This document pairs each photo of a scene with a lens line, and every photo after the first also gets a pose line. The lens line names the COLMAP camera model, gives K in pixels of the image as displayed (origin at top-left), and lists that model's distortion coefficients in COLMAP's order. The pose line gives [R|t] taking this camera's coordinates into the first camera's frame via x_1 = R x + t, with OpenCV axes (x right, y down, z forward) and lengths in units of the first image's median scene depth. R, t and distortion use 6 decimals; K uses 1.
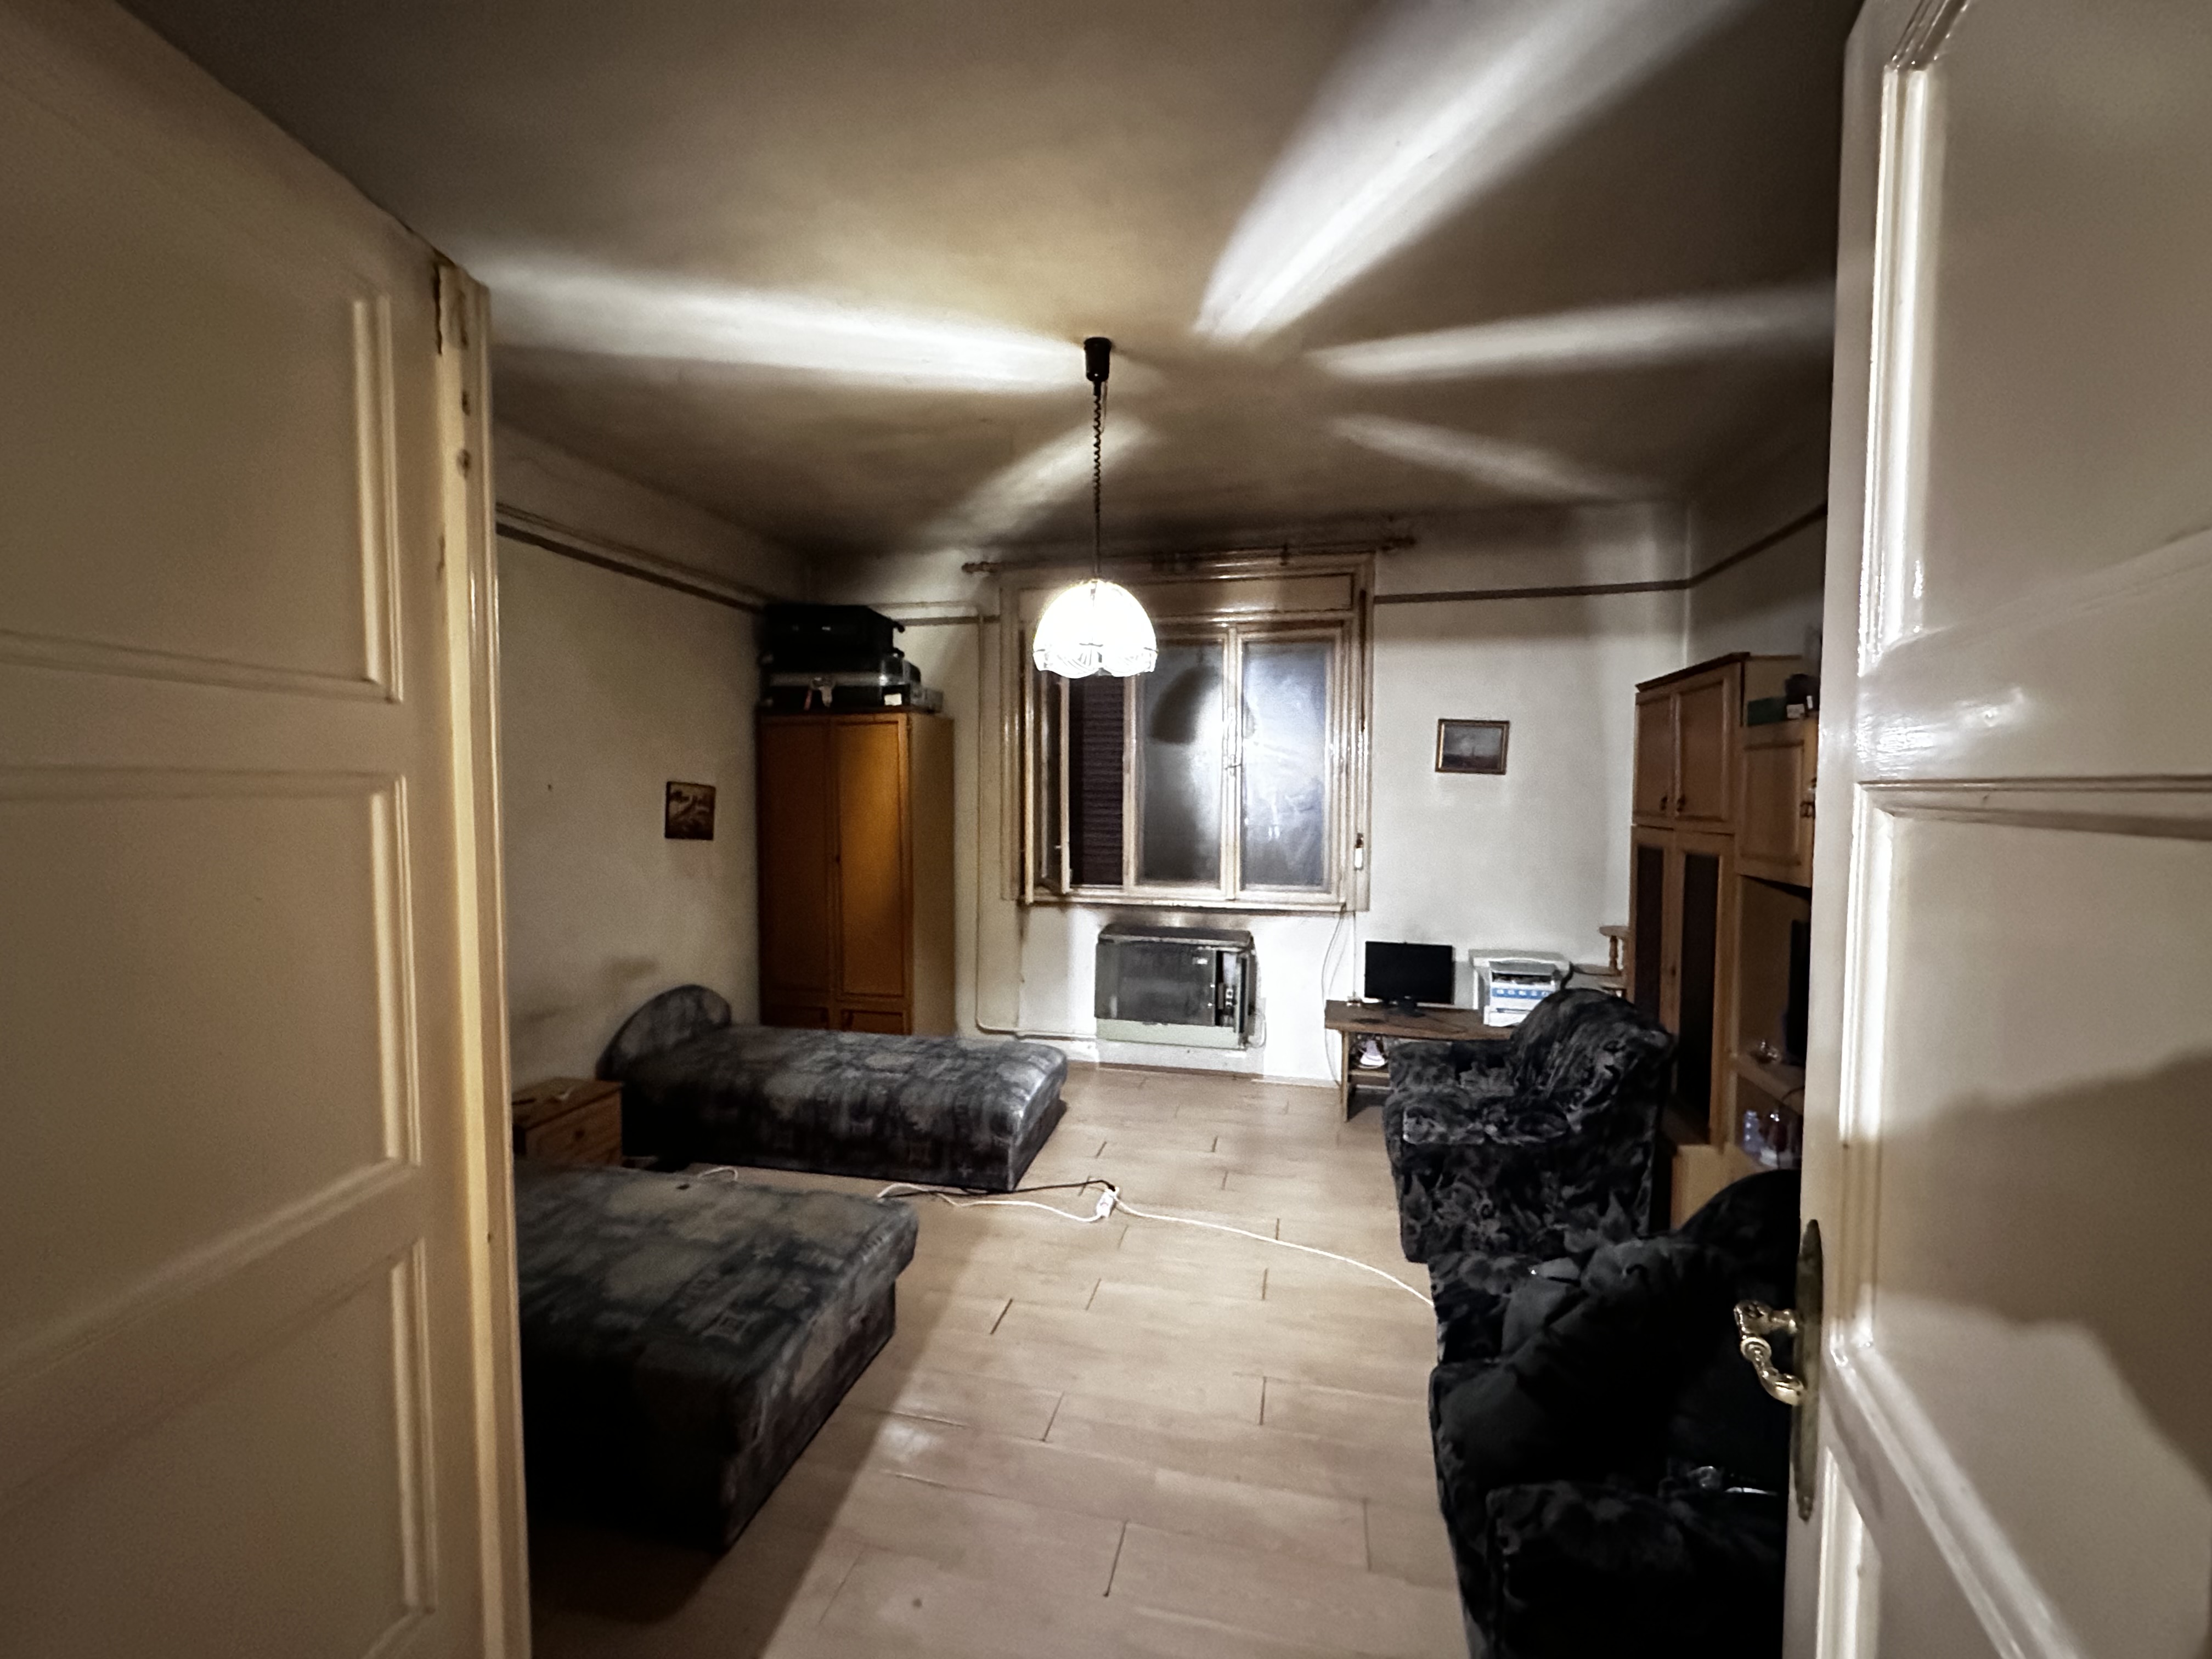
lens RADIAL K [[878.0, 0, 1100.3], [0, 878.0, 829.0], [0, 0, 1]] dist [-0.001528, 0.000550]
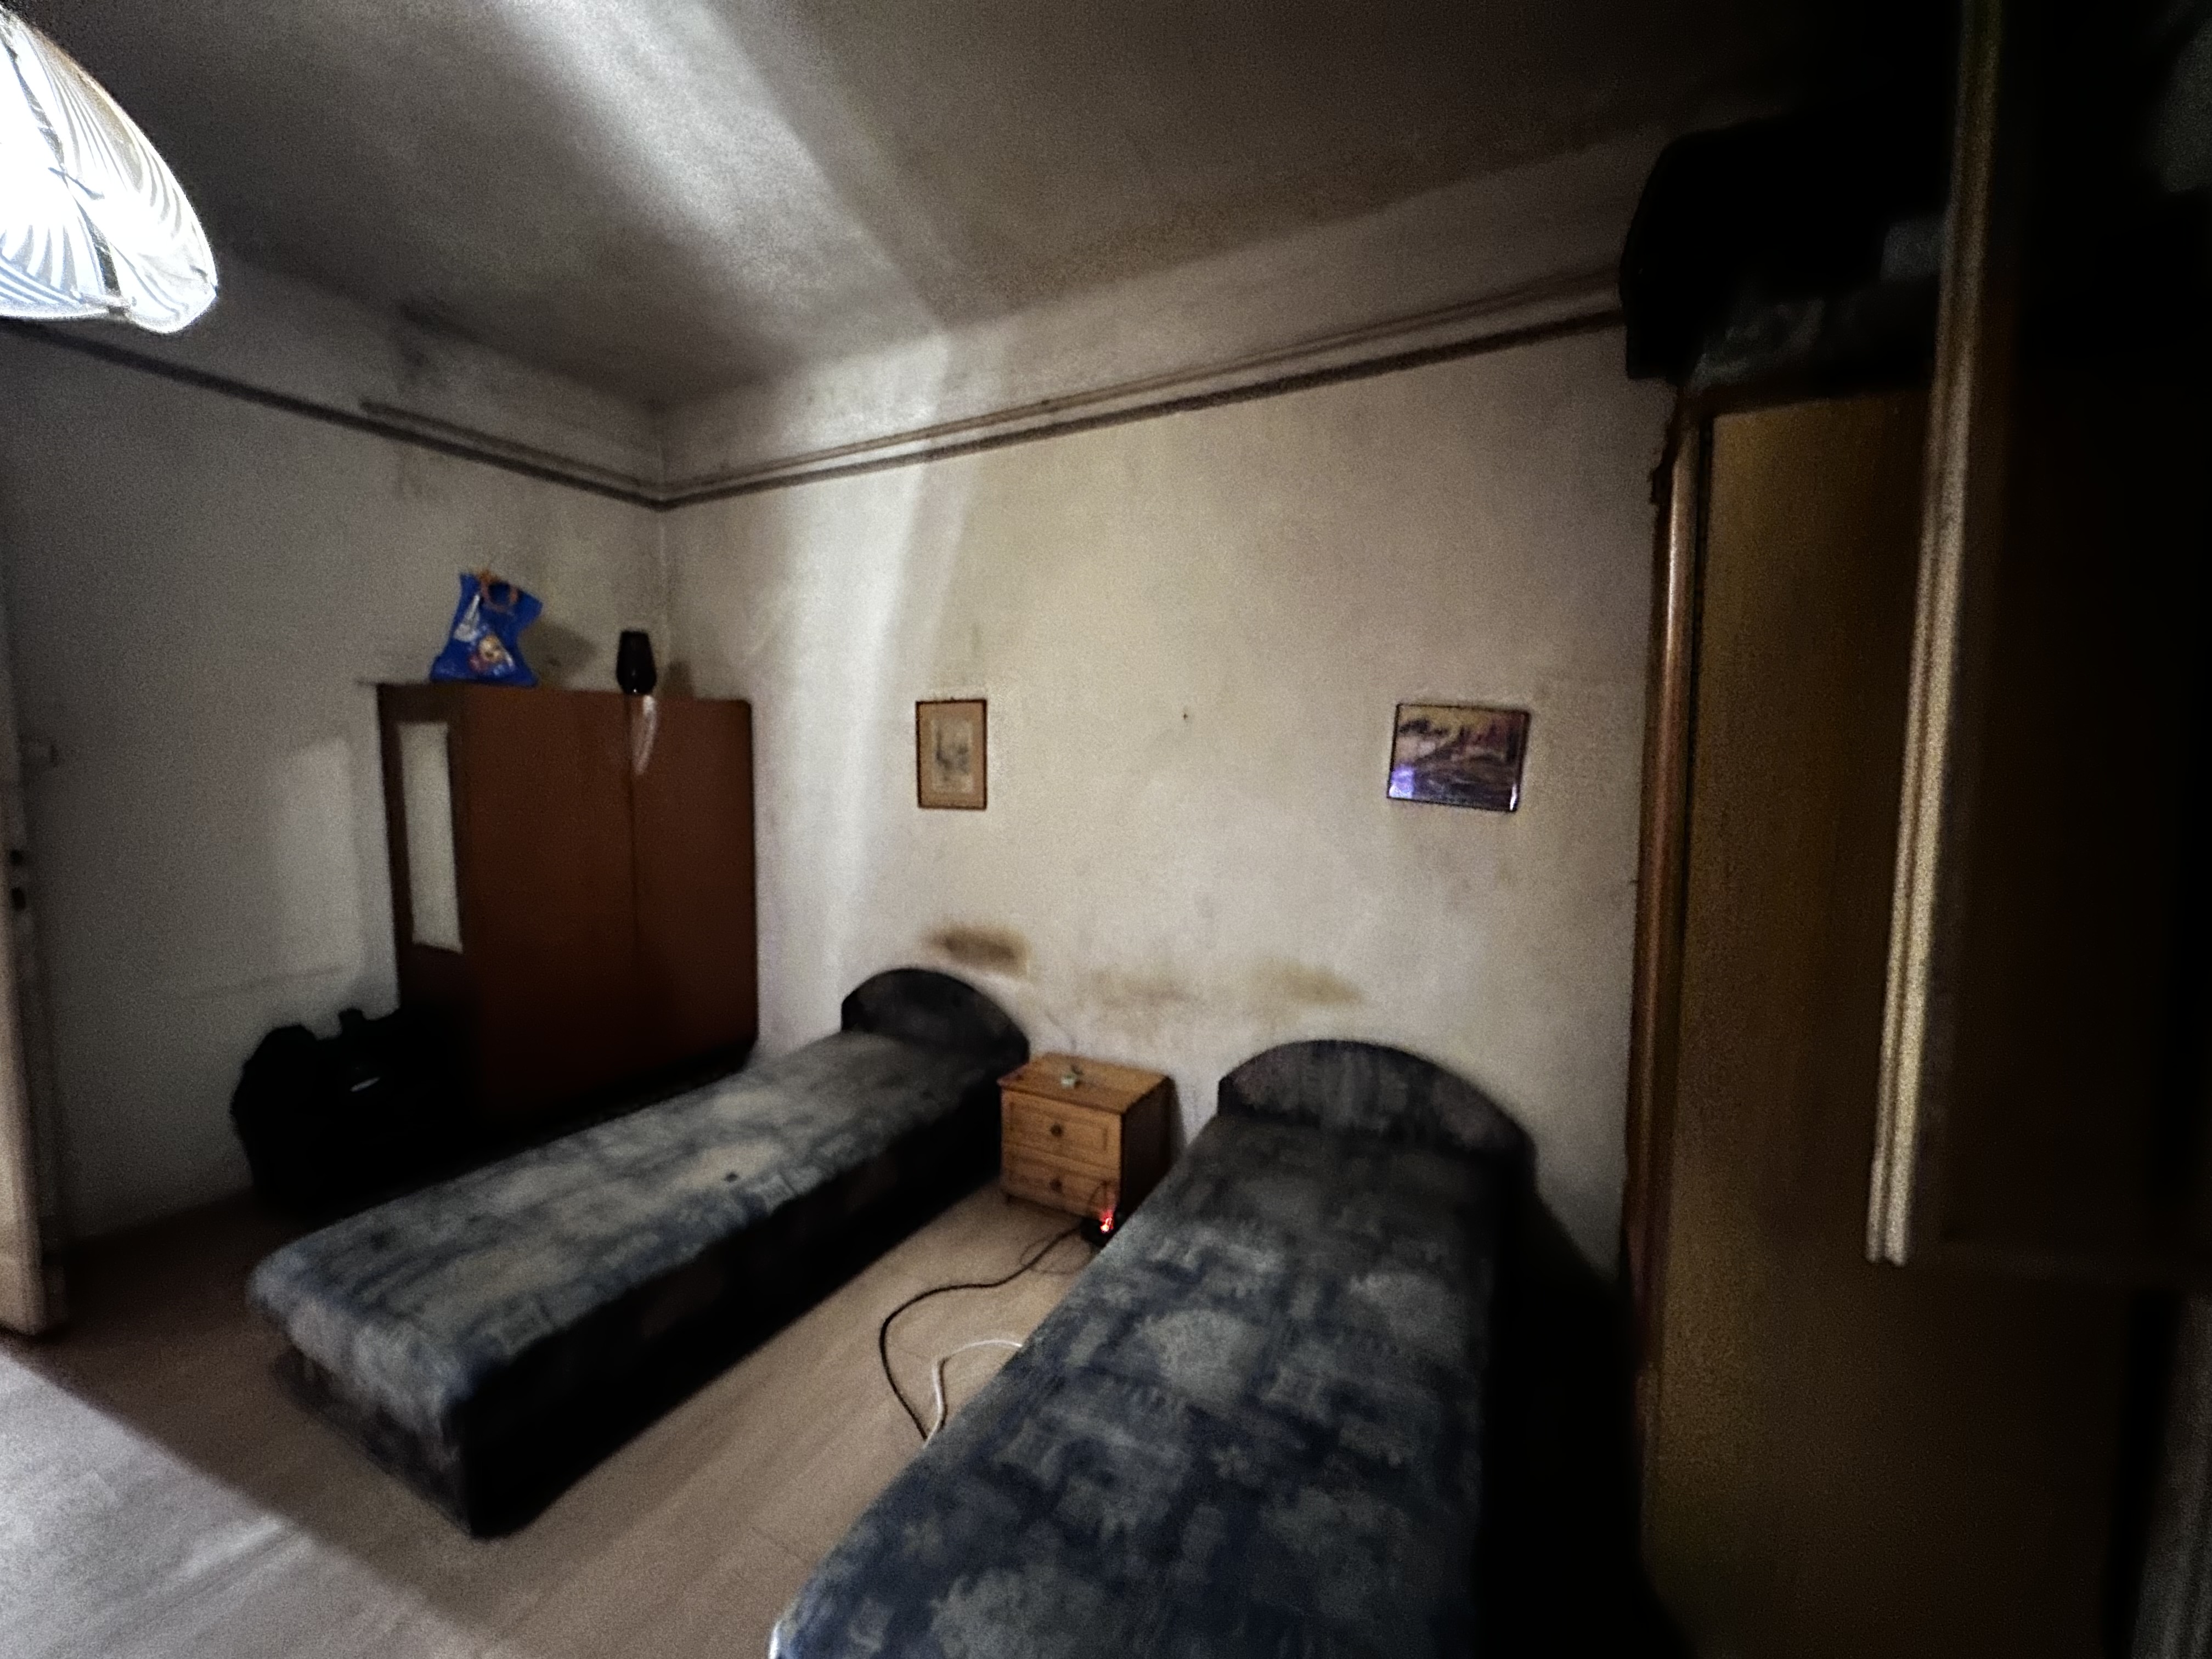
lens RADIAL K [[878.0, 0, 1111.9], [0, 878.0, 824.2], [0, 0, 1]] dist [-0.001528, 0.000550]
pose [[-0.247564, 0.070541, -0.966300, 0.141398], [-0.053906, 0.994798, 0.086432, -0.013264], [0.967371, 0.073487, -0.242474, 0.972116]]
